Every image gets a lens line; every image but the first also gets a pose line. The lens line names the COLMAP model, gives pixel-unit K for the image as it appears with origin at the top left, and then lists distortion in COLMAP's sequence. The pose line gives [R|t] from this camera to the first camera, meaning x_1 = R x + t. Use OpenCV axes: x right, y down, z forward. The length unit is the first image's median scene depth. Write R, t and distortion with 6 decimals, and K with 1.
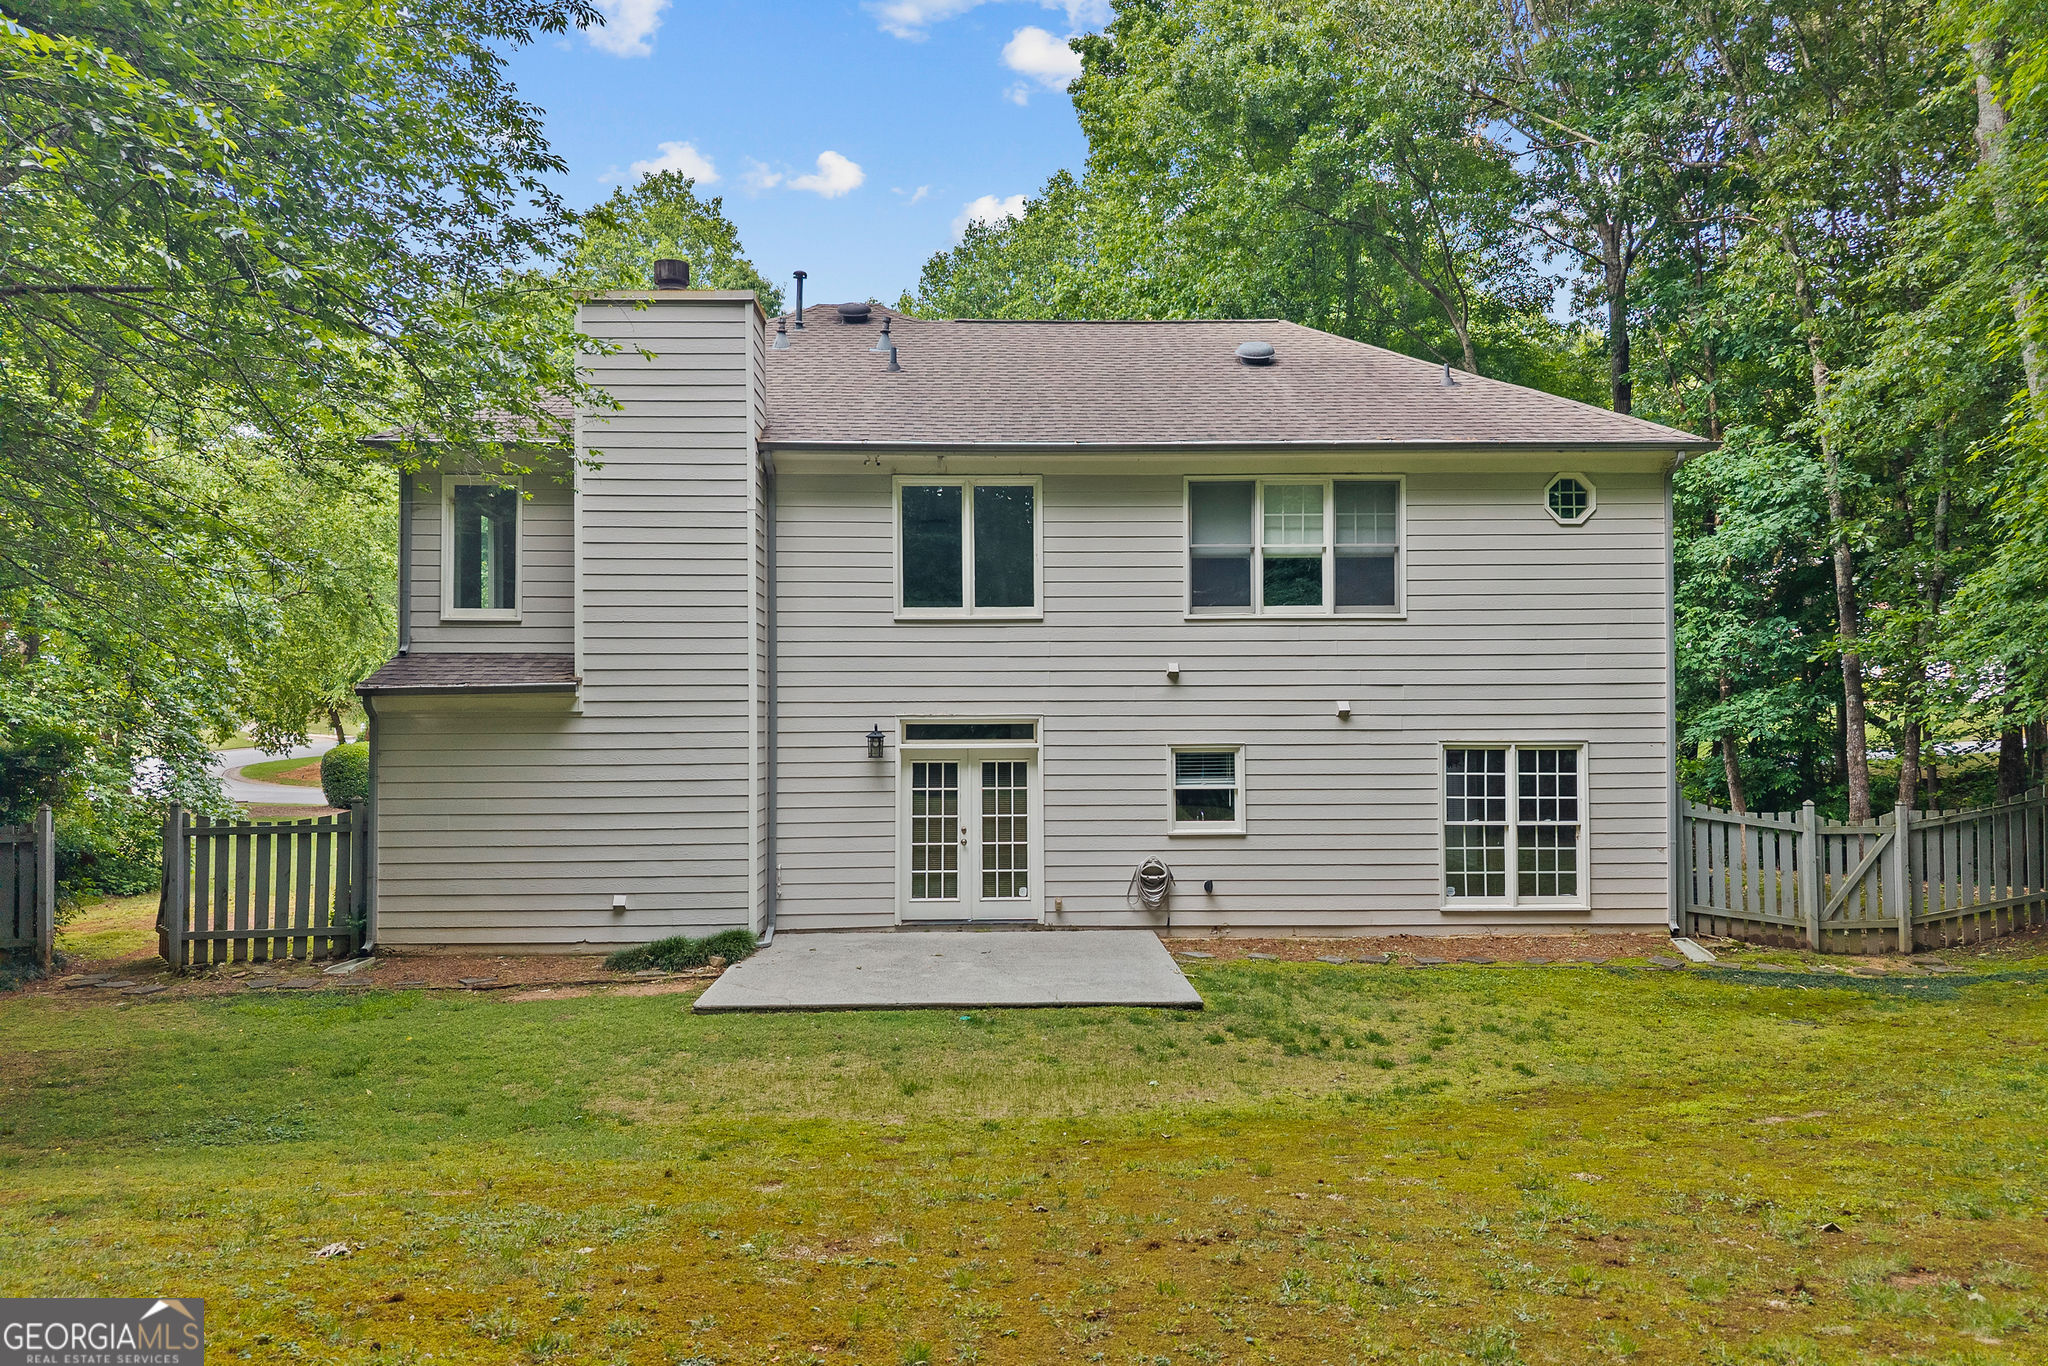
lens RADIAL K [[1382.7, 0, 1031.9], [0, 1382.7, 681.7], [0, 0, 1]] dist [0.024519, -0.030789]
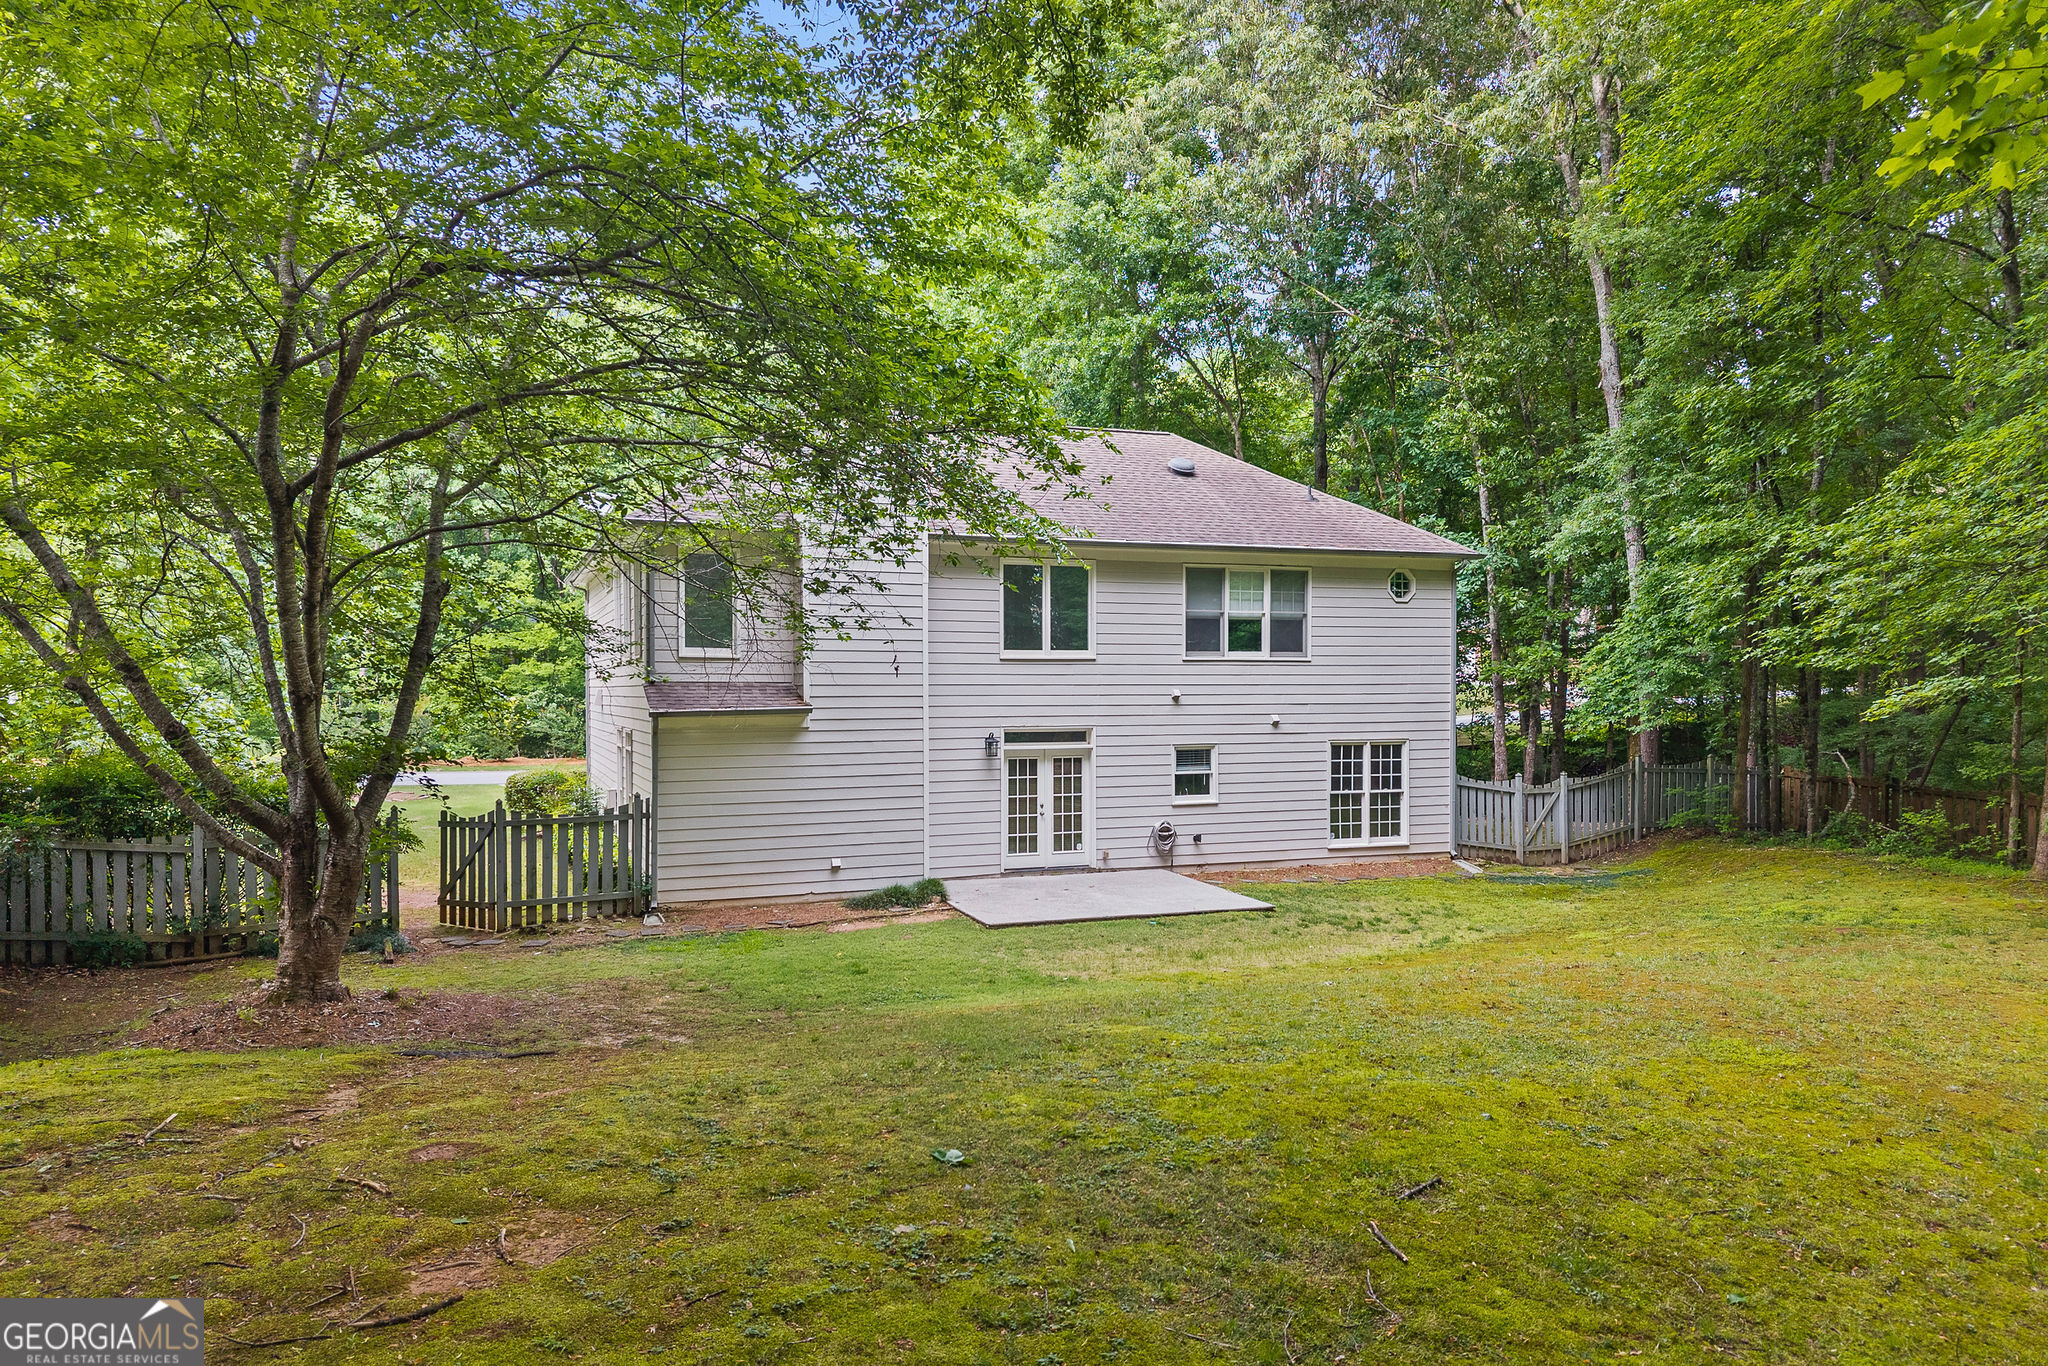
lens RADIAL K [[1414.3, 0, 1024.0], [0, 1414.3, 683.0], [0, 0, 1]] dist [0.041325, -0.000038]
pose [[0.936870, 0.002782, 0.349668, -0.580808], [-0.012823, 0.999569, 0.026405, -0.058368], [-0.349444, -0.029222, 0.936502, -0.366562]]
